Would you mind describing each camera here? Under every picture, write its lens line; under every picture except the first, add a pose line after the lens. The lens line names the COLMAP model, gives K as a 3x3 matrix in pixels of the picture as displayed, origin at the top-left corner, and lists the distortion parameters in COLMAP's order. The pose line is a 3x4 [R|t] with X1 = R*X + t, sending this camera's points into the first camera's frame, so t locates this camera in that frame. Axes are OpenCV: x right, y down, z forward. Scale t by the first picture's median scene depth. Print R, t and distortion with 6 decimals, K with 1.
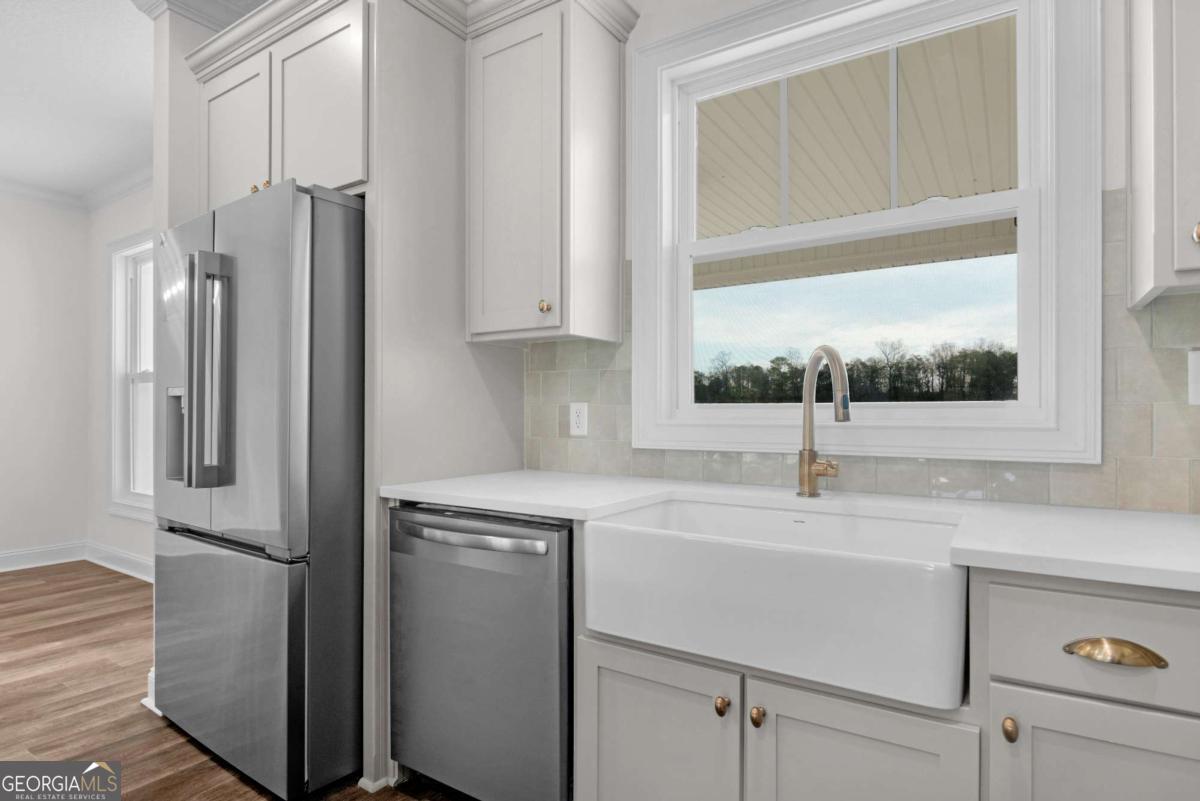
lens RADIAL K [[601.8, 0, 591.9], [0, 601.8, 404.1], [0, 0, 1]] dist [-0.001204, -0.010779]
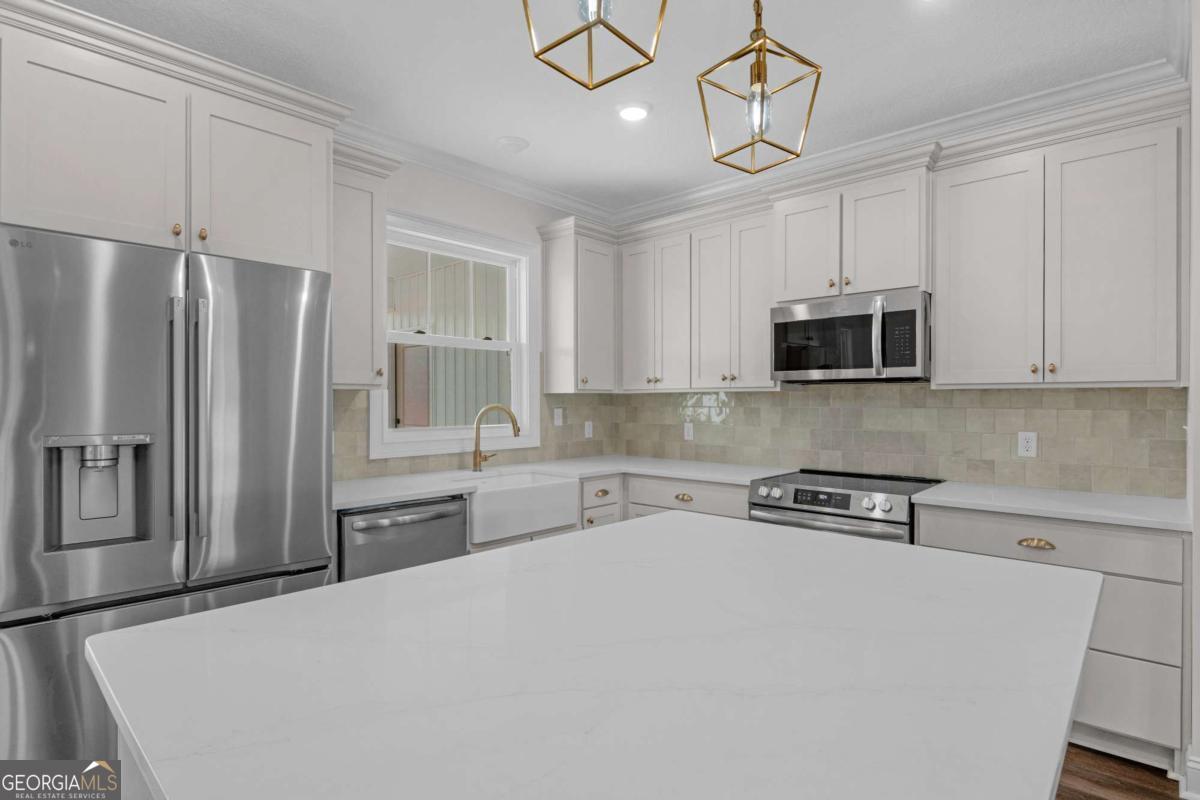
lens RADIAL K [[628.5, 0, 597.4], [0, 628.5, 404.8], [0, 0, 1]] dist [-0.001840, -0.001595]
pose [[0.144221, -0.004776, 0.989534, -1.569981], [-0.015764, 0.999850, 0.007123, -0.095000], [-0.989420, -0.016626, 0.144124, 0.213765]]
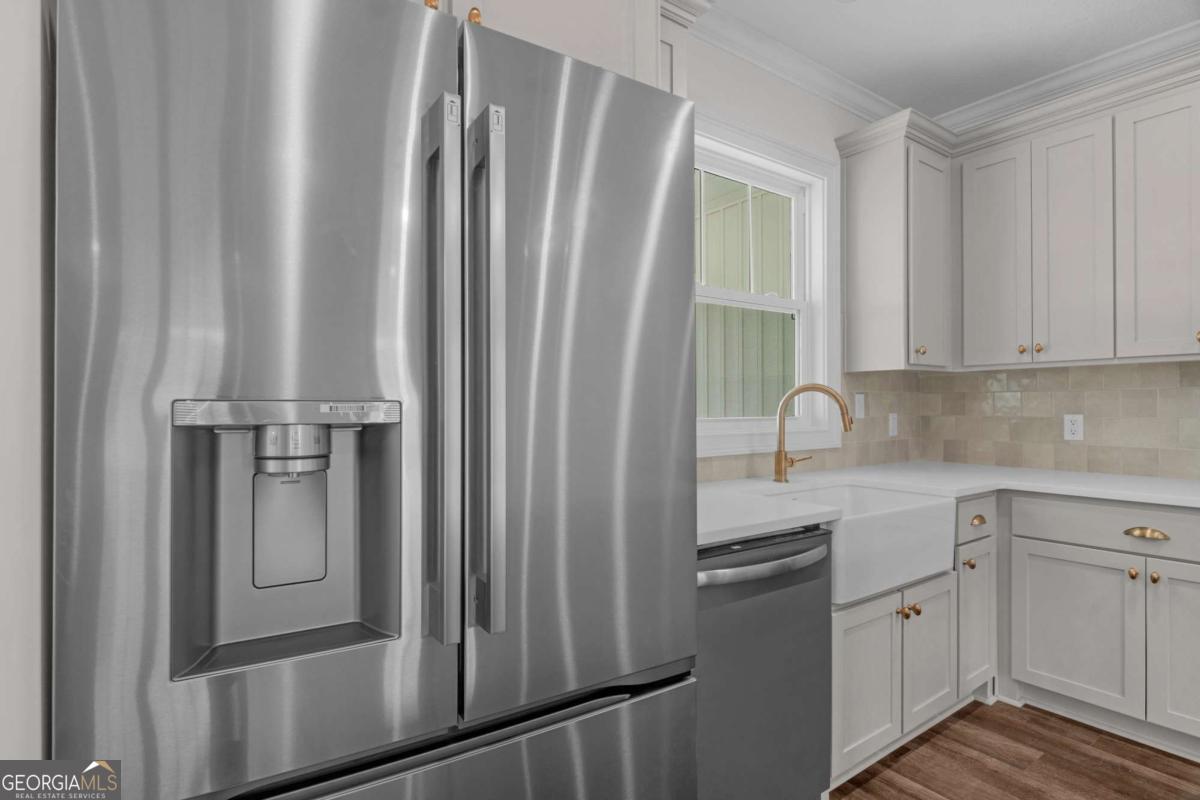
lens RADIAL K [[601.8, 0, 591.9], [0, 601.8, 403.6], [0, 0, 1]] dist [-0.001204, -0.010779]
pose [[0.361478, 0.003526, 0.932374, -1.023526], [-0.013277, 0.999911, 0.001367, -0.030300], [-0.932286, -0.012874, 0.361493, 0.782810]]
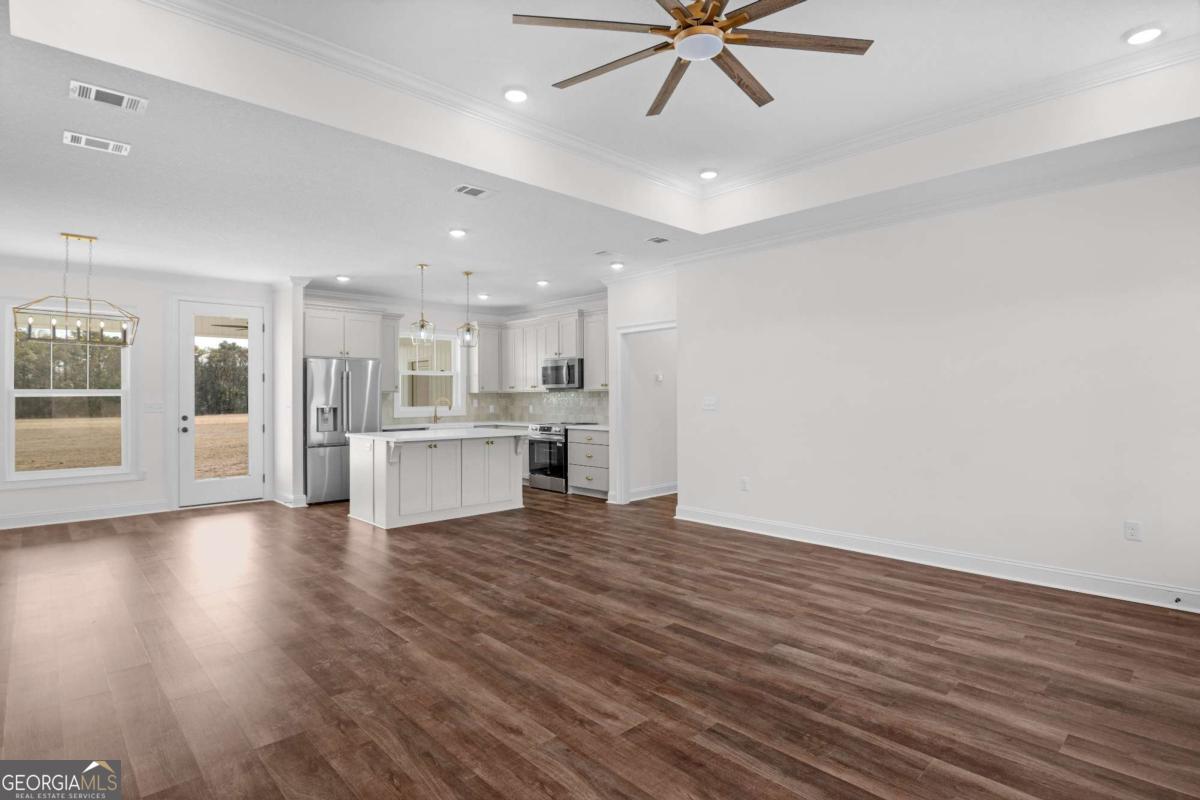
lens RADIAL K [[601.8, 0, 591.9], [0, 601.8, 403.6], [0, 0, 1]] dist [-0.001204, -0.010779]
pose [[0.207389, -0.011029, 0.978196, -4.185481], [-0.010048, 0.999860, 0.013404, -0.106616], [-0.978207, -0.012608, 0.207249, -1.381034]]
